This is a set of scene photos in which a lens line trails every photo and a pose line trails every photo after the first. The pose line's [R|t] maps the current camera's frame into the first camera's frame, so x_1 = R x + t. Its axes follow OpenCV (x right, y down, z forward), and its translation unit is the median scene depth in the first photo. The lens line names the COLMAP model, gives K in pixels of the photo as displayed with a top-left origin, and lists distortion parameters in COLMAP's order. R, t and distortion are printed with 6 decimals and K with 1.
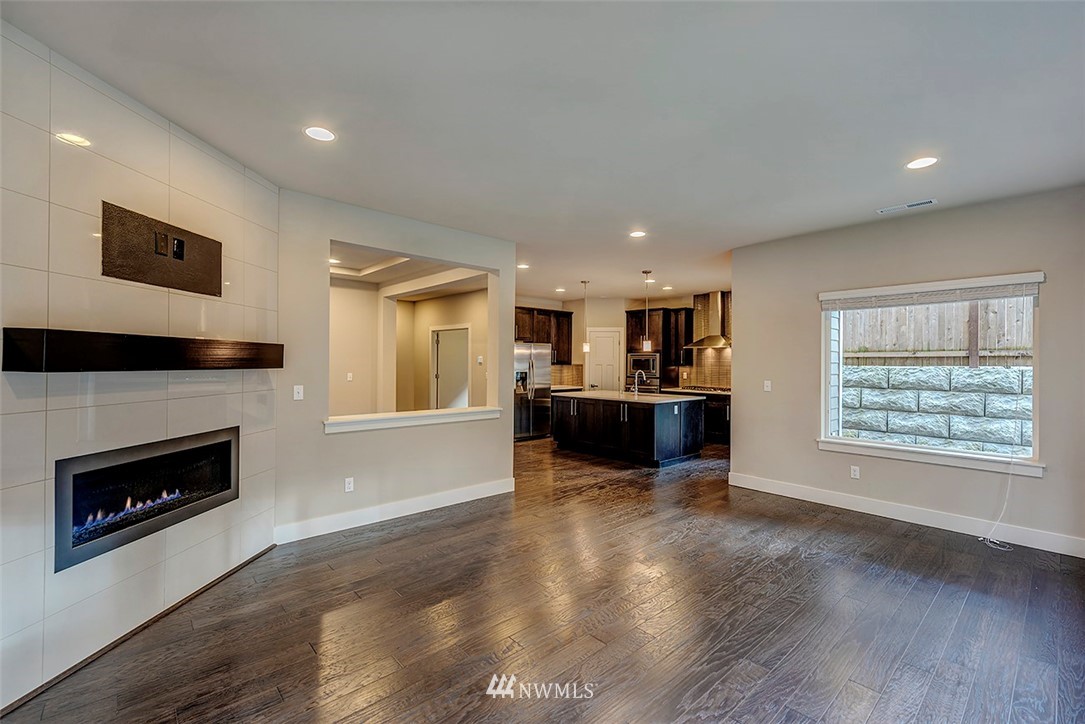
lens RADIAL K [[464.2, 0, 542.5], [0, 464.2, 362.0], [0, 0, 1]] dist [0.002541, 0.000331]
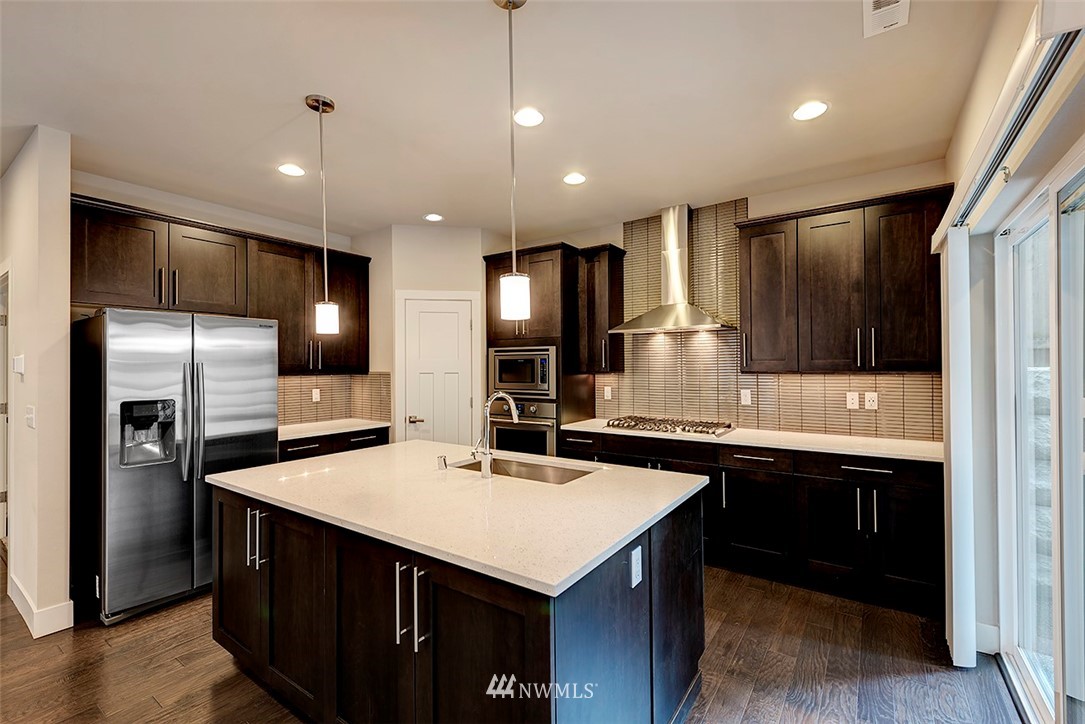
lens RADIAL K [[464.2, 0, 542.5], [0, 464.2, 362.0], [0, 0, 1]] dist [0.002541, 0.000331]
pose [[0.973647, -0.011440, 0.227772, 0.135798], [0.013884, 0.999862, -0.009128, 0.000805], [-0.227636, 0.012049, 0.973672, 0.560569]]
